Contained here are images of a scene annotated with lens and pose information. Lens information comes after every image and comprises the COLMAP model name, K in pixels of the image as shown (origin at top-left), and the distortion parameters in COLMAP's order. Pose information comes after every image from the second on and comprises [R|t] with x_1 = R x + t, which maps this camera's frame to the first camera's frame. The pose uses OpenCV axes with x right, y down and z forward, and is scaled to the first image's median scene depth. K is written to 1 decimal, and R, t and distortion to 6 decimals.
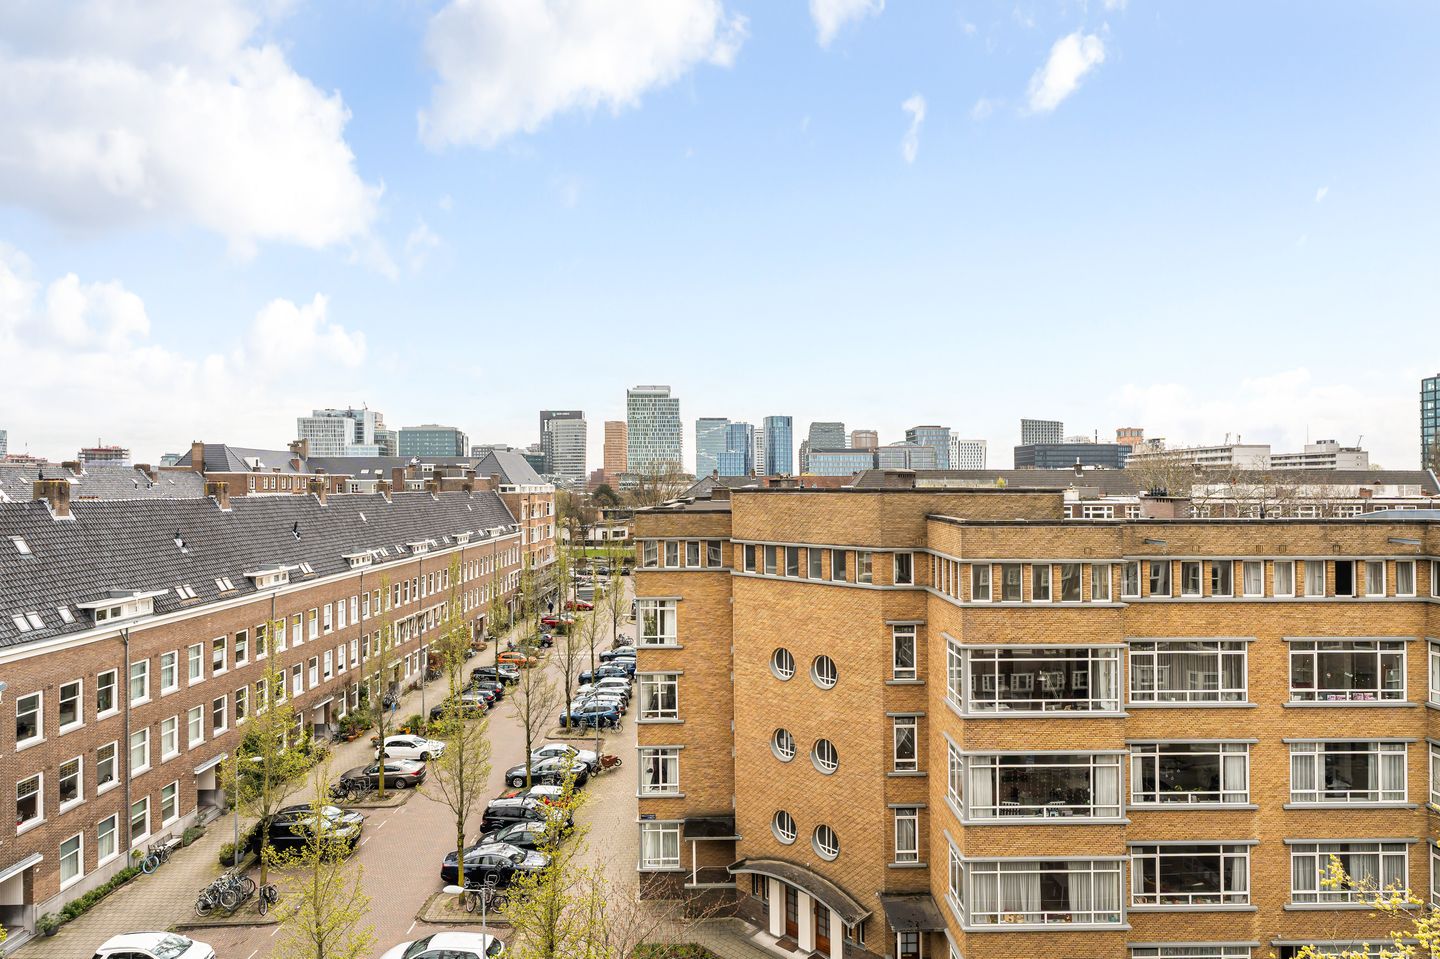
lens RADIAL K [[850.9, 0, 725.2], [0, 850.9, 481.5], [0, 0, 1]] dist [-0.003882, 0.000136]
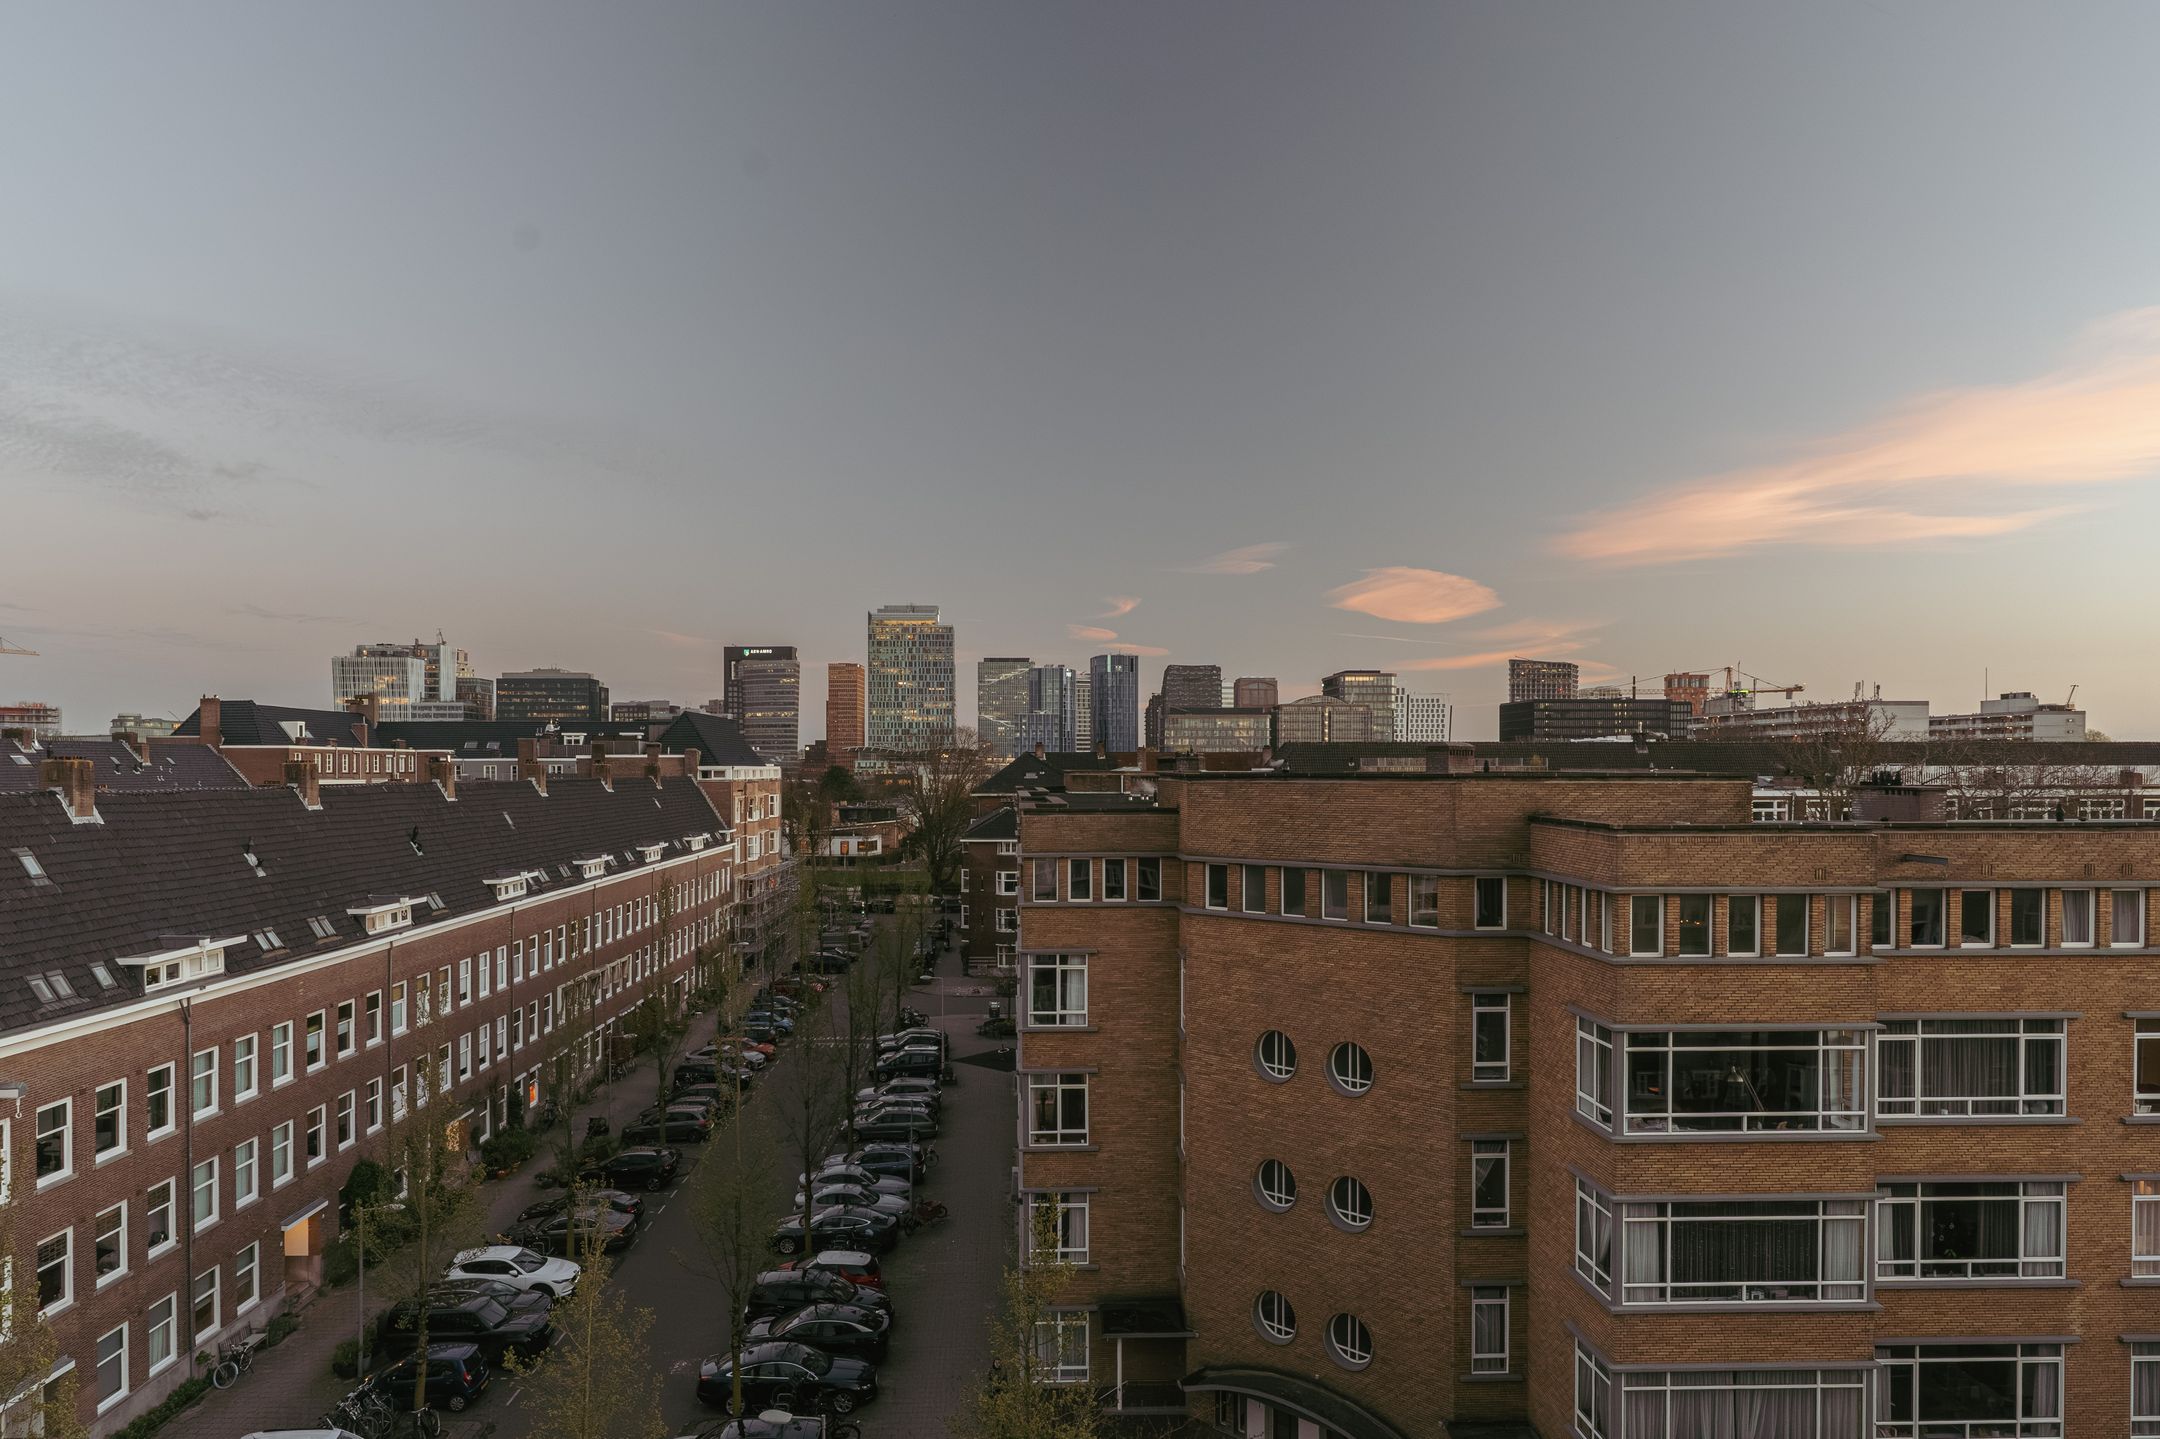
lens RADIAL K [[1376.6, 0, 989.8], [0, 1376.6, 767.8], [0, 0, 1]] dist [-0.015590, 0.005875]
pose [[0.999984, -0.000937, -0.005505, -0.127642], [0.000968, 0.999984, 0.005650, -0.002069], [0.005500, -0.005655, 0.999969, -0.005321]]
